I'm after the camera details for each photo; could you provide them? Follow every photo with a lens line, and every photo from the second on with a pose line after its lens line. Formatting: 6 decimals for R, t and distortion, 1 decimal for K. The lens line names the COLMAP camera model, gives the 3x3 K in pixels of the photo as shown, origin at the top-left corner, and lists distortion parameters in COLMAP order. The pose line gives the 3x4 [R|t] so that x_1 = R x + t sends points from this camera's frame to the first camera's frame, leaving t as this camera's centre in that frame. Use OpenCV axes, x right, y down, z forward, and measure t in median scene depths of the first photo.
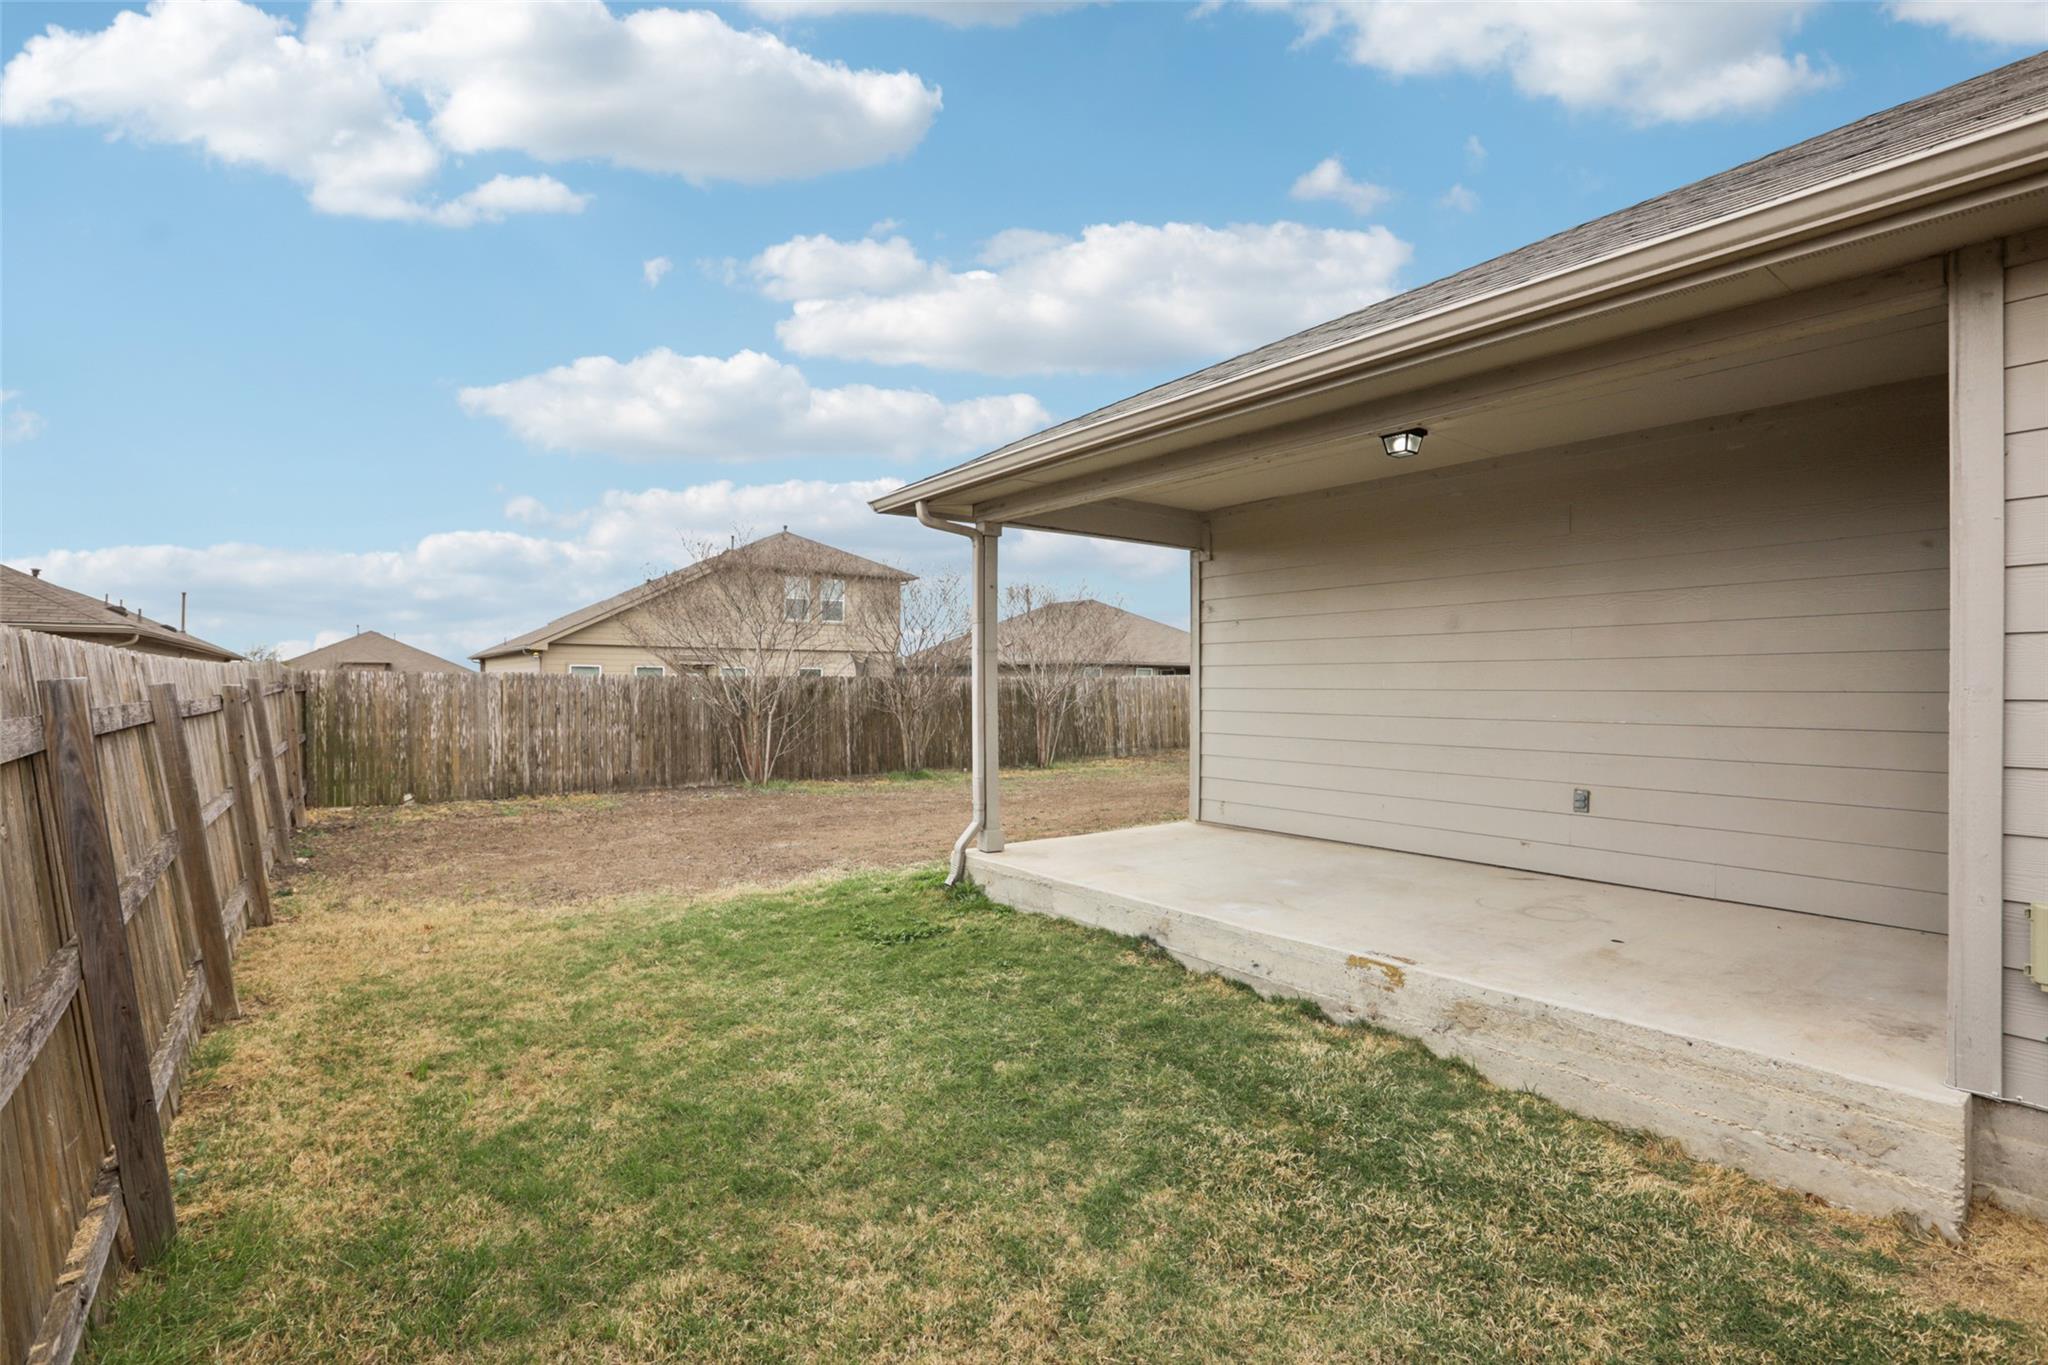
lens RADIAL K [[935.4, 0, 1024.0], [0, 935.4, 682.5], [0, 0, 1]] dist [-0.002598, -0.000394]
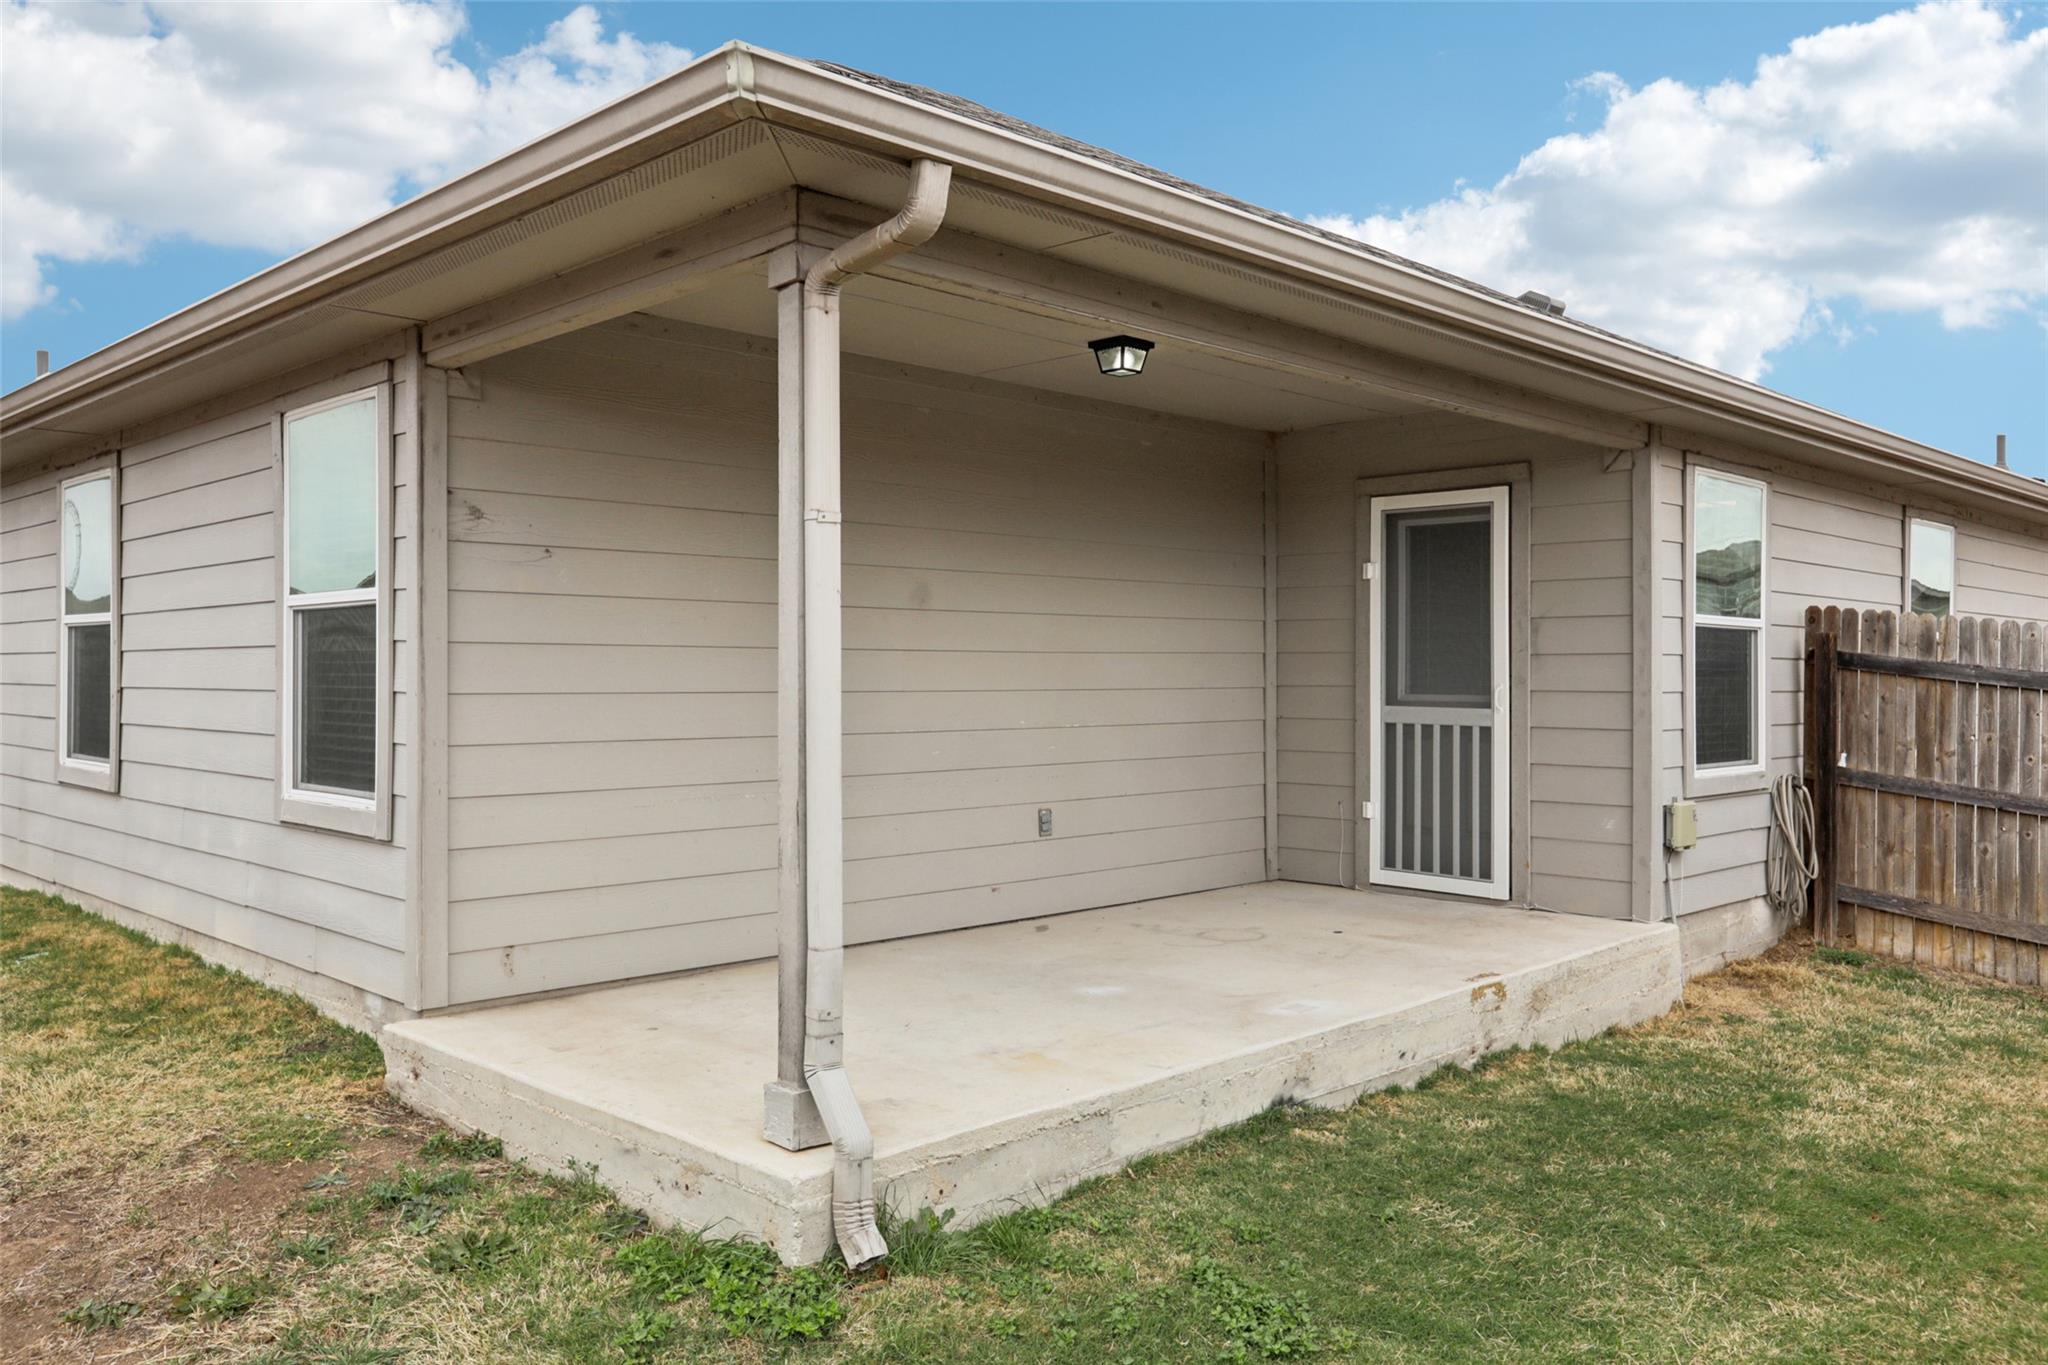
lens RADIAL K [[1481.6, 0, 1024.0], [0, 1481.6, 682.5], [0, 0, 1]] dist [0.003202, 0.004830]
pose [[-0.113038, 0.007275, 0.993564, -0.787006], [0.001844, 0.999973, -0.007112, 0.009618], [-0.993589, 0.001028, -0.113049, 1.251079]]
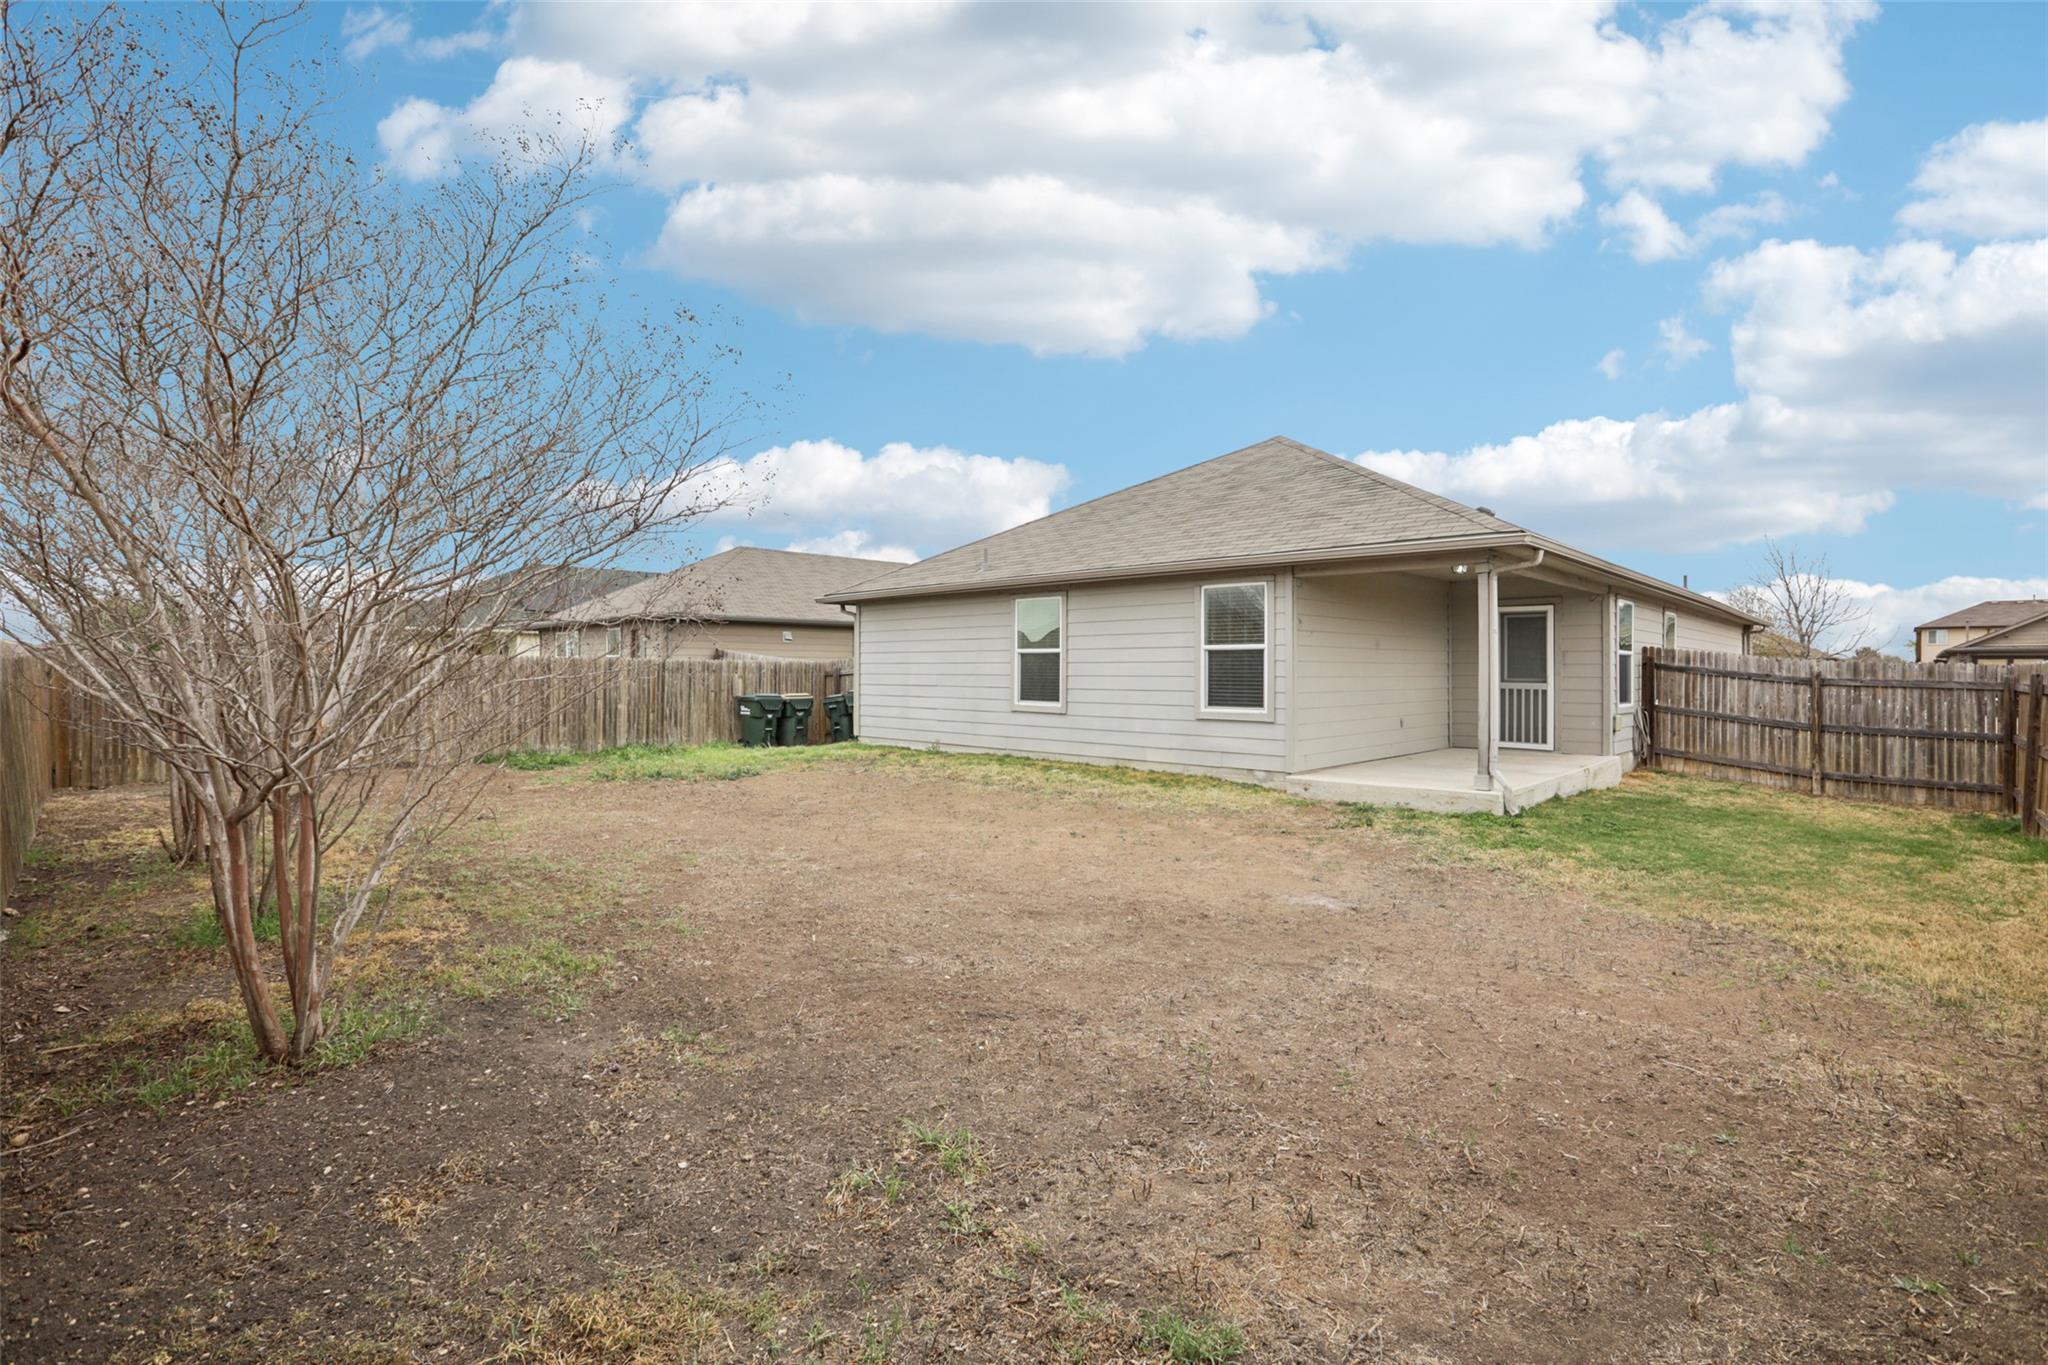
lens RADIAL K [[935.4, 0, 1024.0], [0, 935.4, 682.5], [0, 0, 1]] dist [-0.002598, -0.000394]
pose [[-0.166737, -0.001527, 0.986000, -1.727995], [0.001210, 0.999998, 0.001754, 0.017476], [-0.986001, 0.001486, -0.166735, 2.513125]]
